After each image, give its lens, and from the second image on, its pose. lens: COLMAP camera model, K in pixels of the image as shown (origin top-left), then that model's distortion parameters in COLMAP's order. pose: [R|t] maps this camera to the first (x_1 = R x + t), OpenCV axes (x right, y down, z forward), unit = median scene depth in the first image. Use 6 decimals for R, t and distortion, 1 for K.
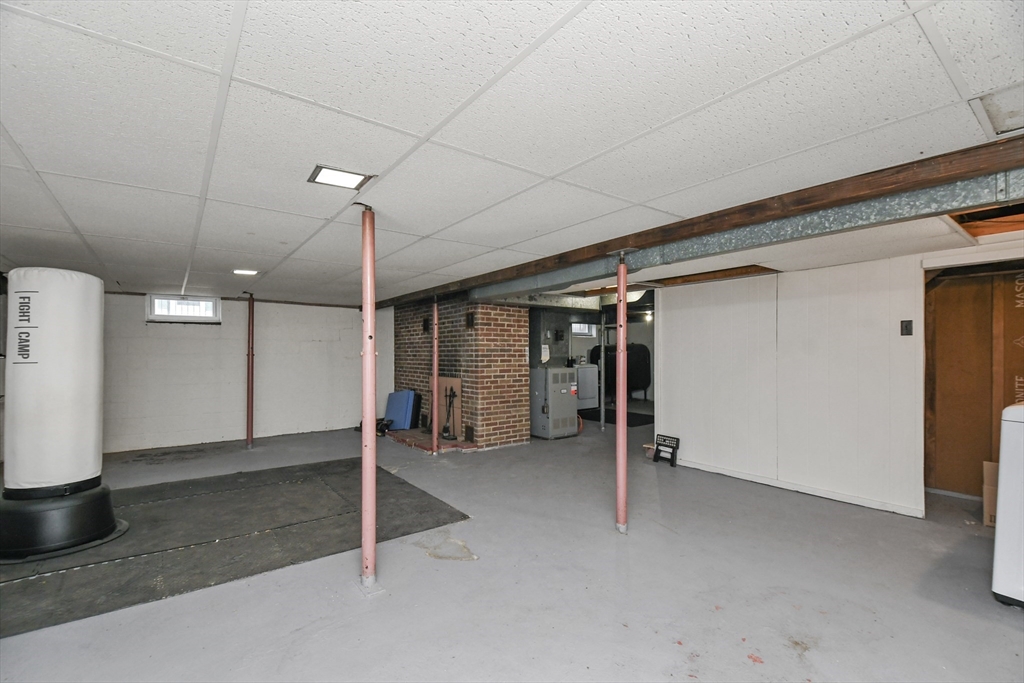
lens RADIAL K [[448.1, 0, 508.0], [0, 448.1, 352.0], [0, 0, 1]] dist [0.018962, -0.015261]
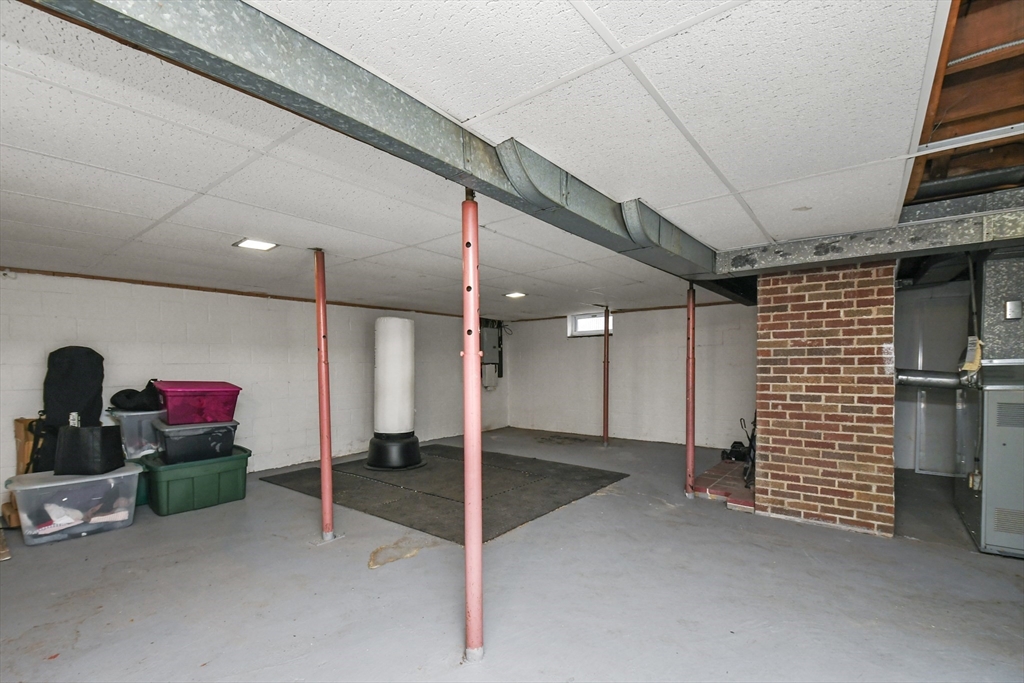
lens RADIAL K [[448.2, 0, 504.6], [0, 448.2, 373.6], [0, 0, 1]] dist [0.001341, -0.000457]
pose [[0.231269, 0.021100, -0.972661, 0.447366], [0.014014, 0.999589, 0.025016, 0.004088], [0.972789, -0.019416, 0.230878, 0.501073]]
